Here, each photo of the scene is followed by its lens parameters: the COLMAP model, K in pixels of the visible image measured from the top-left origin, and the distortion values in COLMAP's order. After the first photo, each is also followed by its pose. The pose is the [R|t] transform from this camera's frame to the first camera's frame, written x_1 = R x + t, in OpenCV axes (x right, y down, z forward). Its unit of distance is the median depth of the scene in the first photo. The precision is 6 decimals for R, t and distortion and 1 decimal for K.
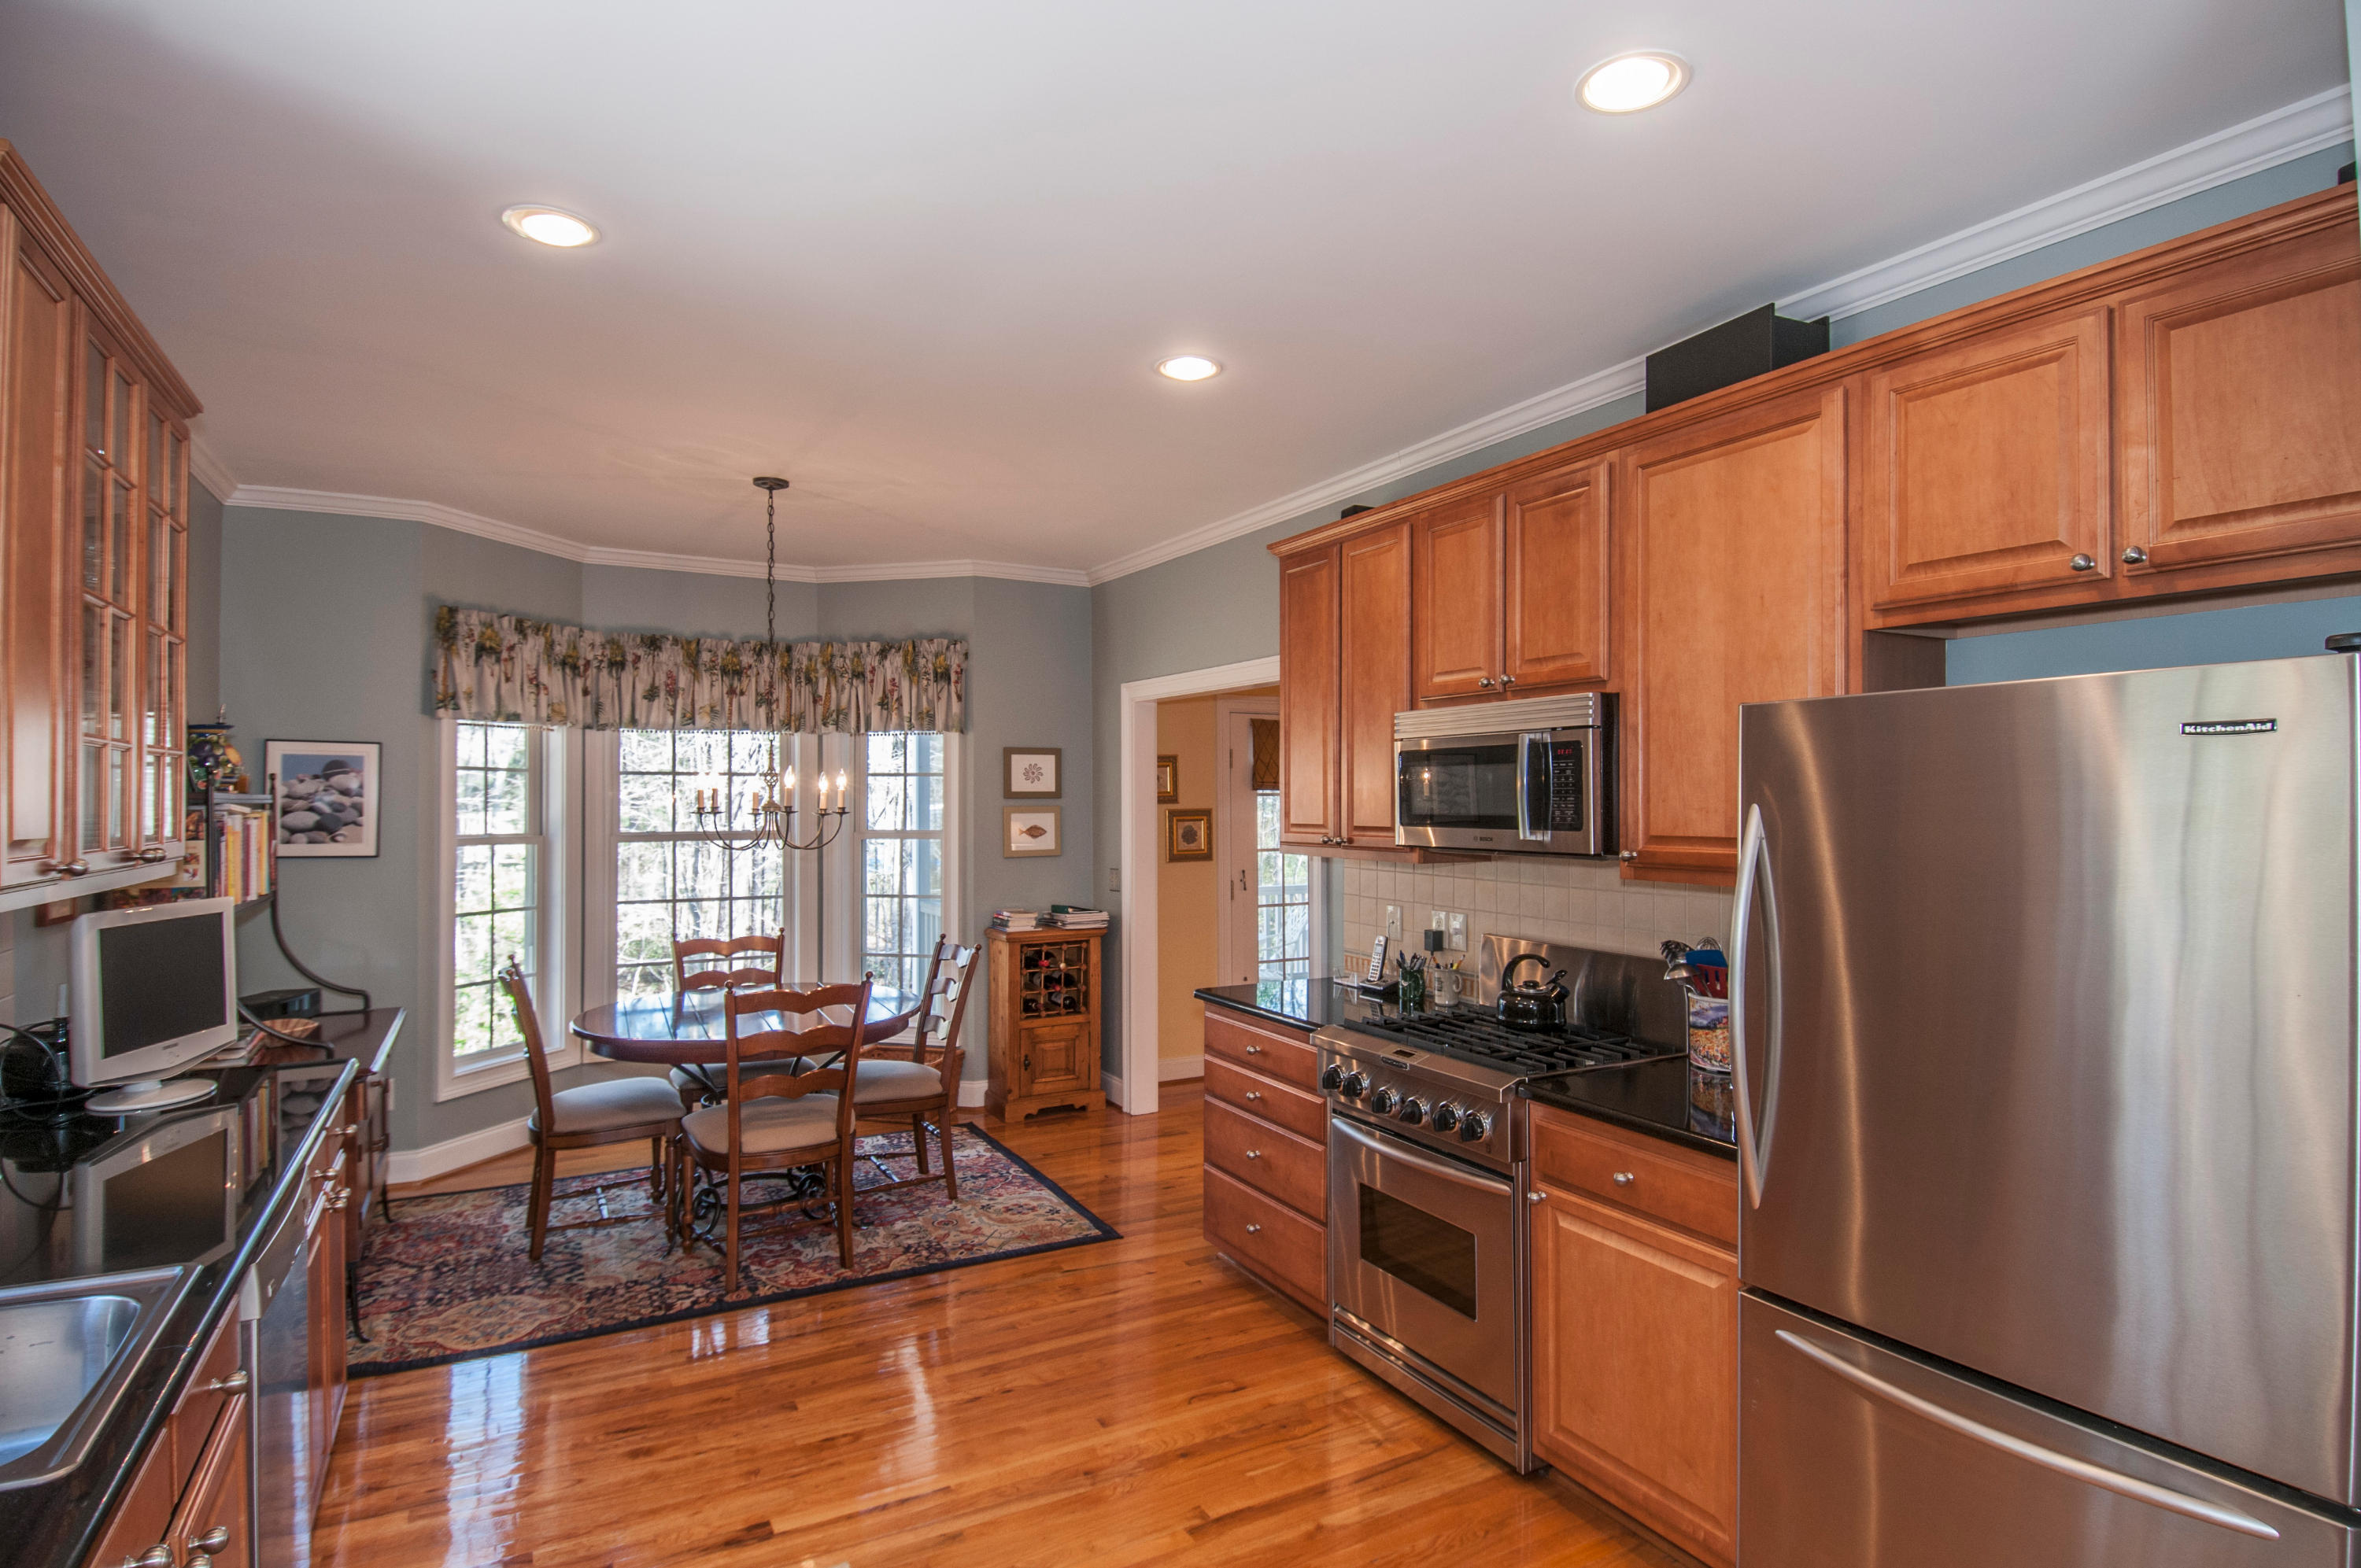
lens RADIAL K [[1211.2, 0, 1187.0], [0, 1211.2, 781.7], [0, 0, 1]] dist [0.005221, -0.013298]
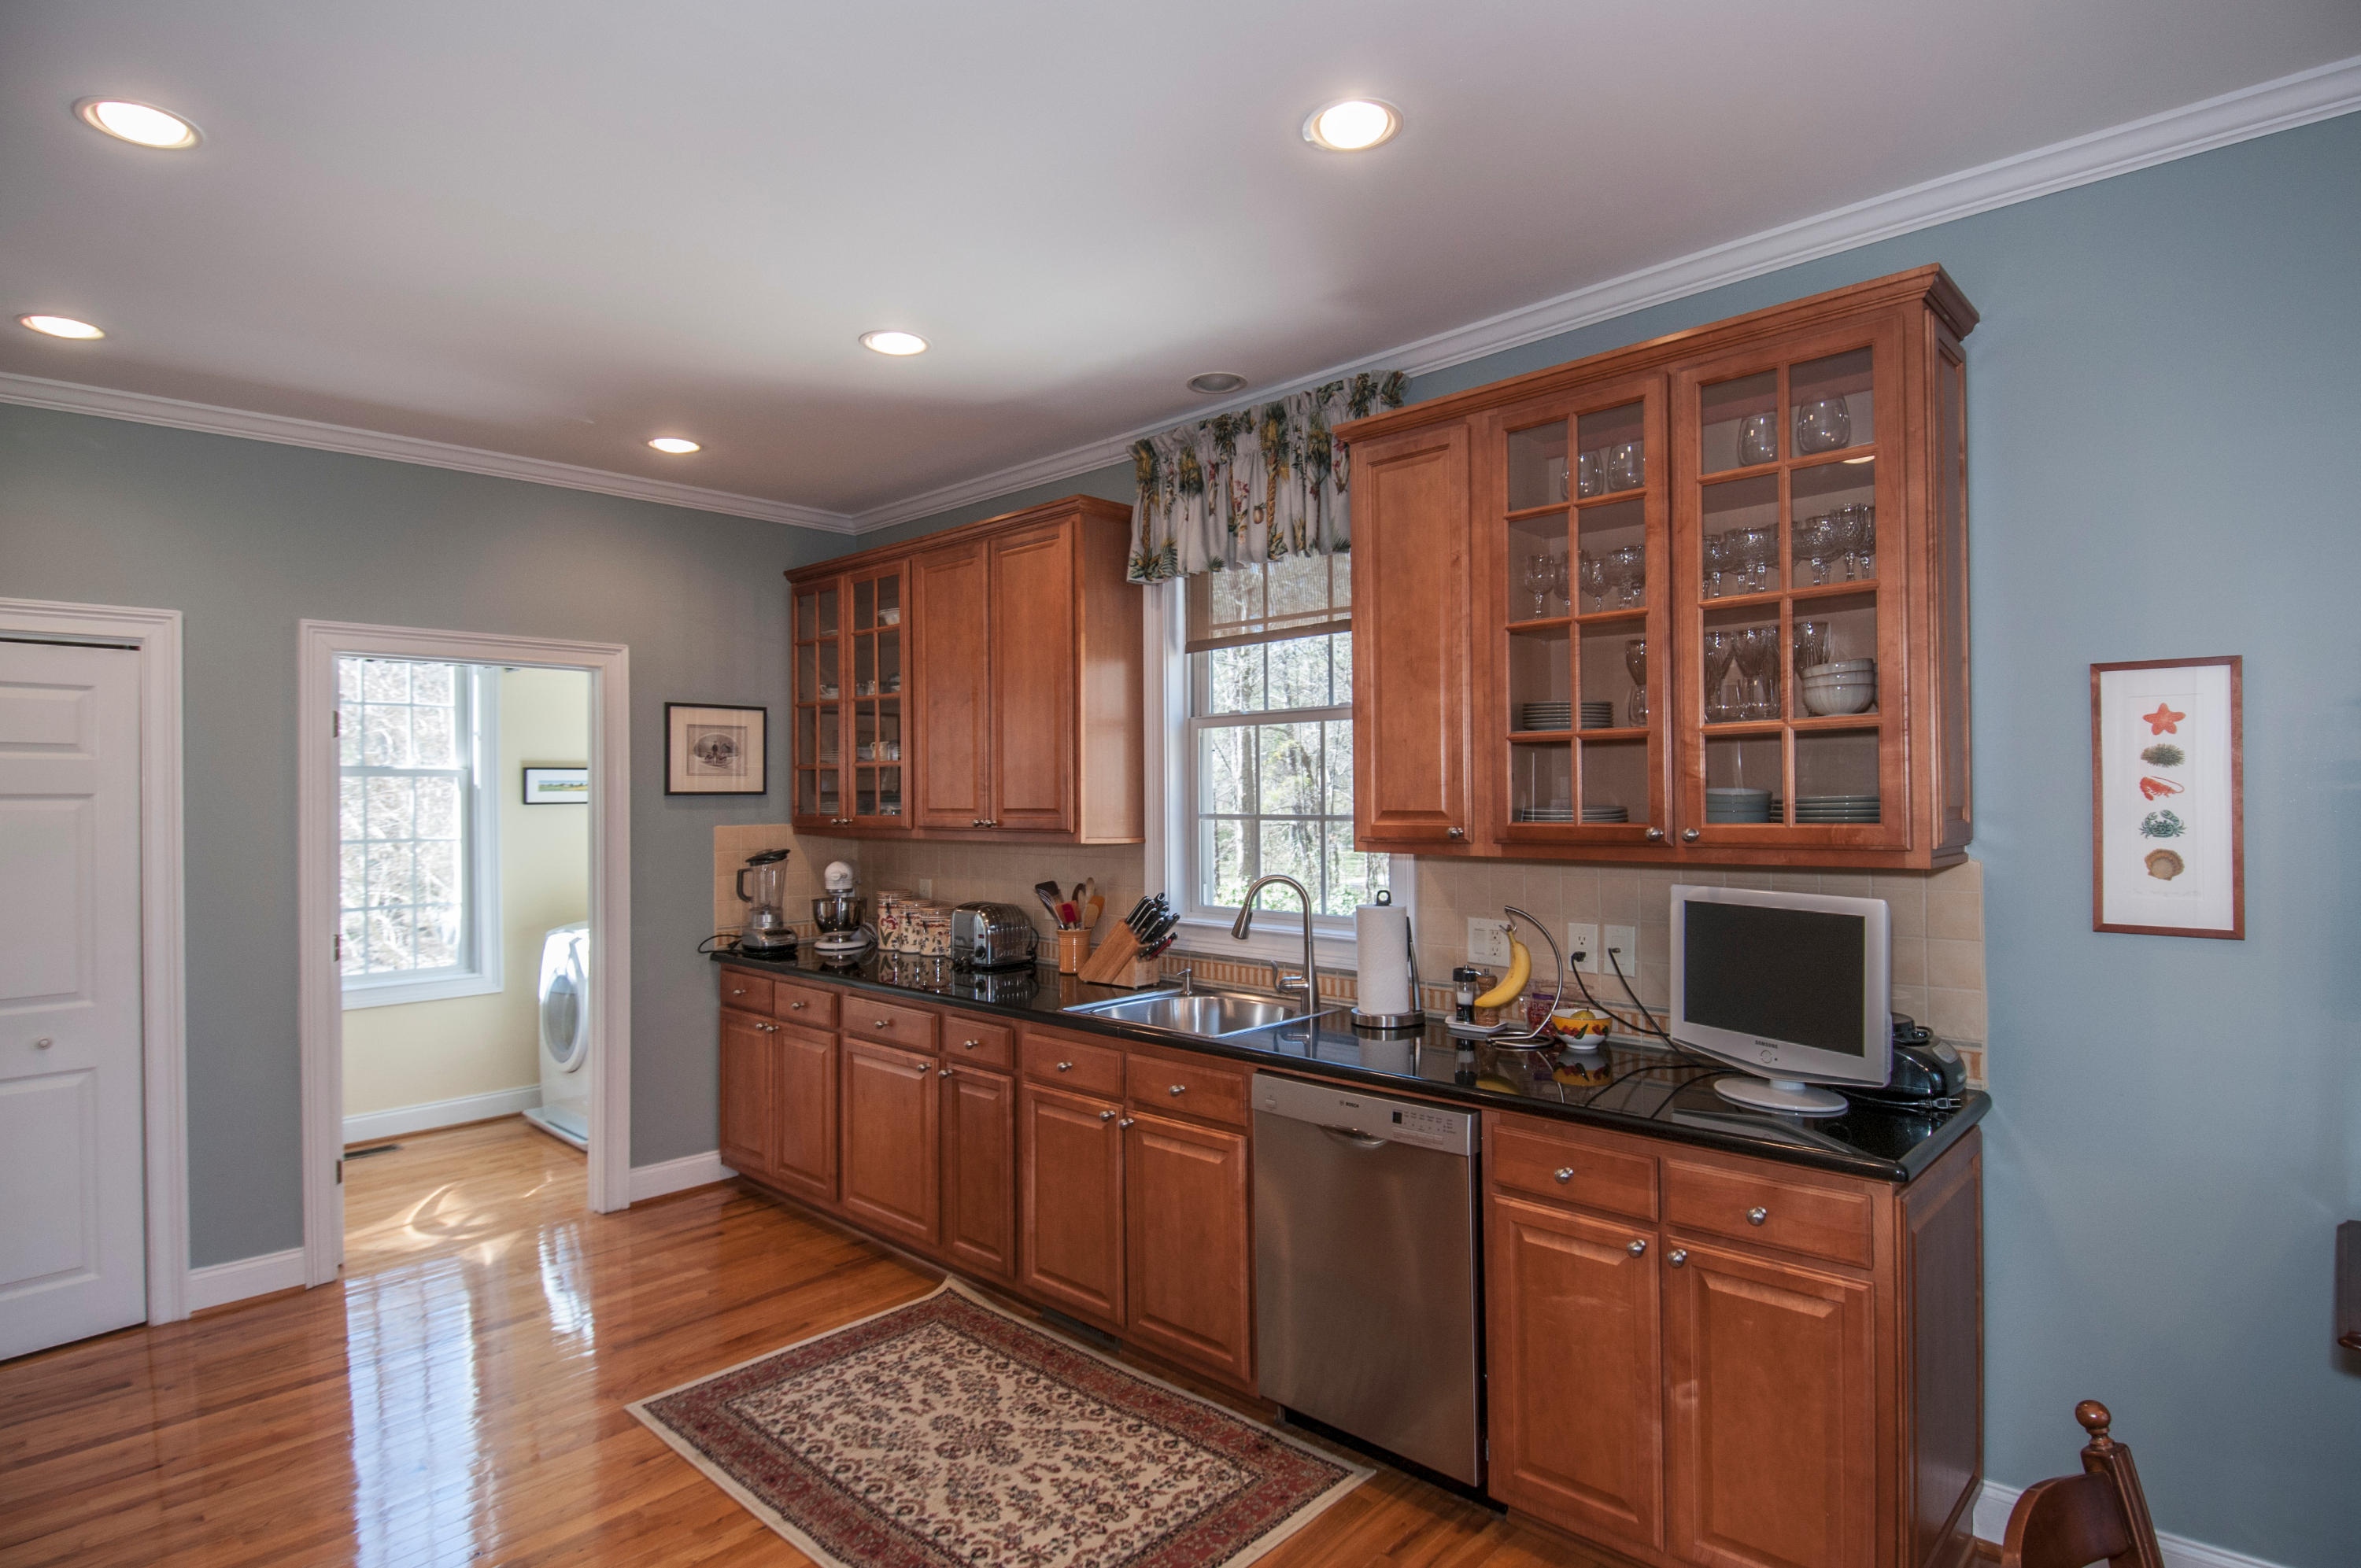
lens RADIAL K [[1211.2, 0, 1194.0], [0, 1211.2, 794.4], [0, 0, 1]] dist [0.005221, -0.013298]
pose [[-0.953480, 0.000281, -0.301457, -0.070070], [0.008266, 0.999648, -0.025213, 0.022631], [0.301343, -0.026532, -0.953146, 0.866990]]
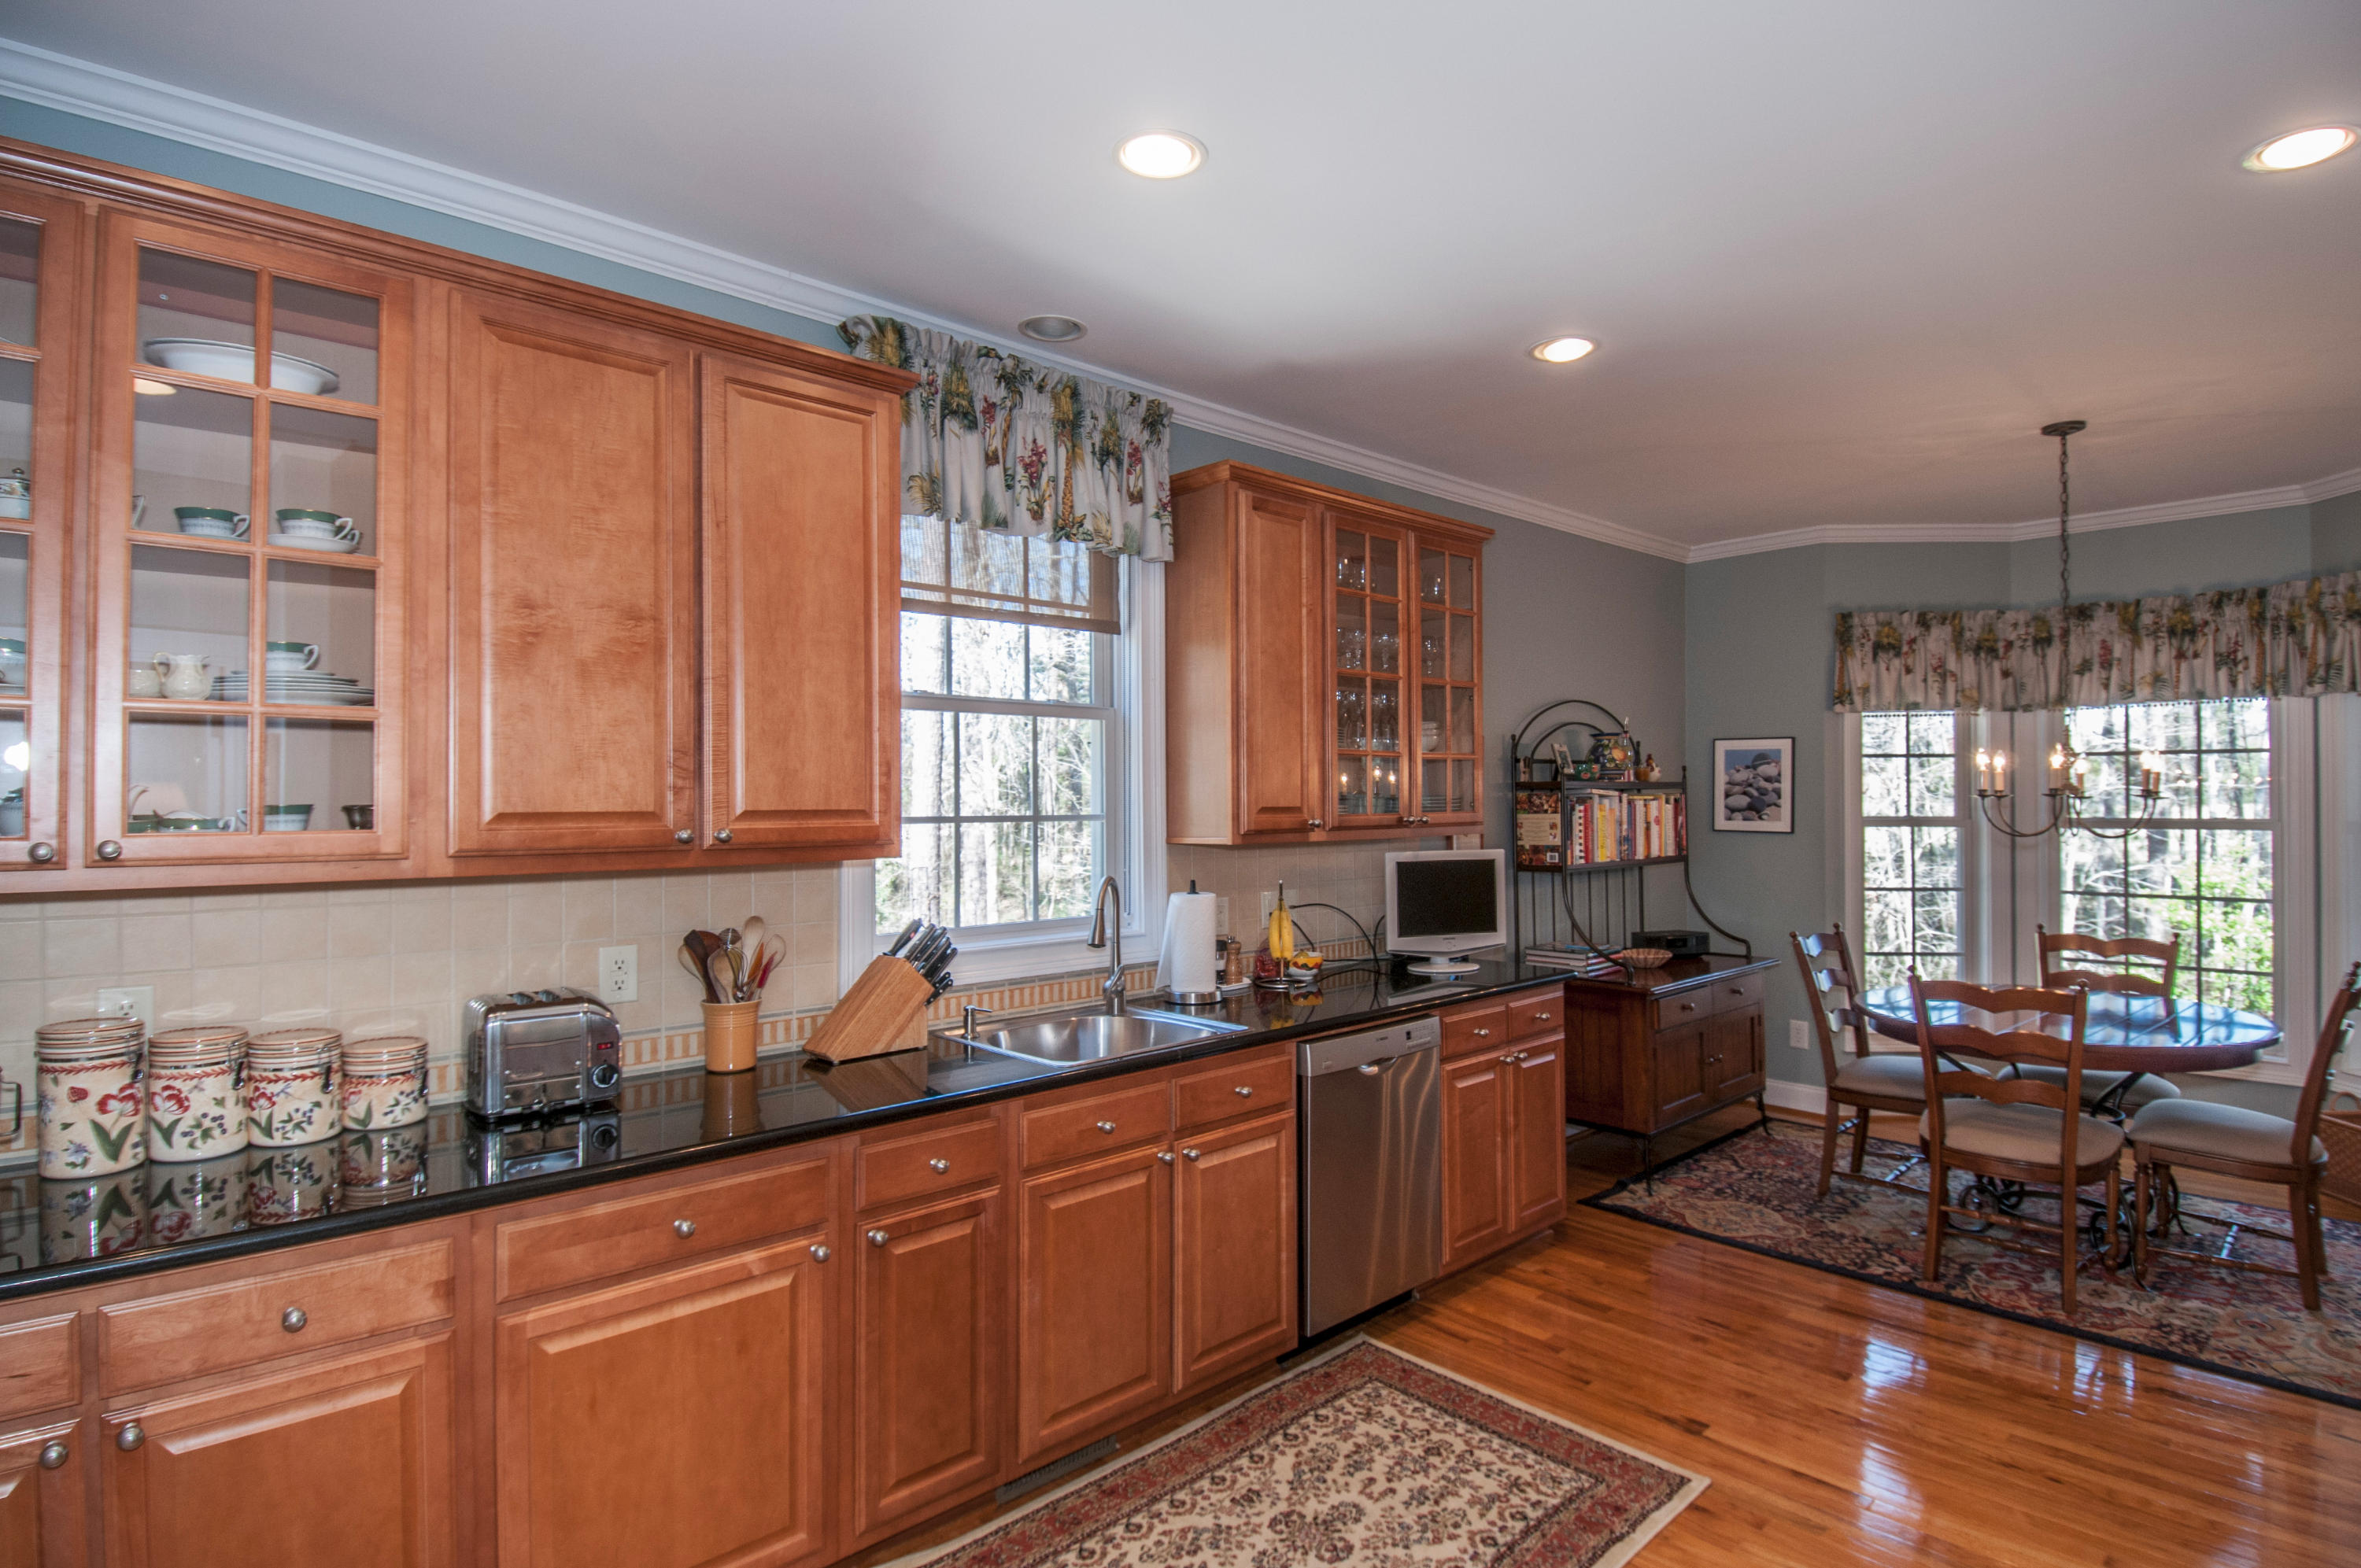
lens RADIAL K [[1211.2, 0, 1223.8], [0, 1211.2, 778.1], [0, 0, 1]] dist [0.005221, -0.013298]
pose [[0.256670, -0.014644, -0.966388, 0.319782], [0.022679, 0.999701, -0.009125, 0.005765], [0.966233, -0.019575, 0.256926, 0.145982]]
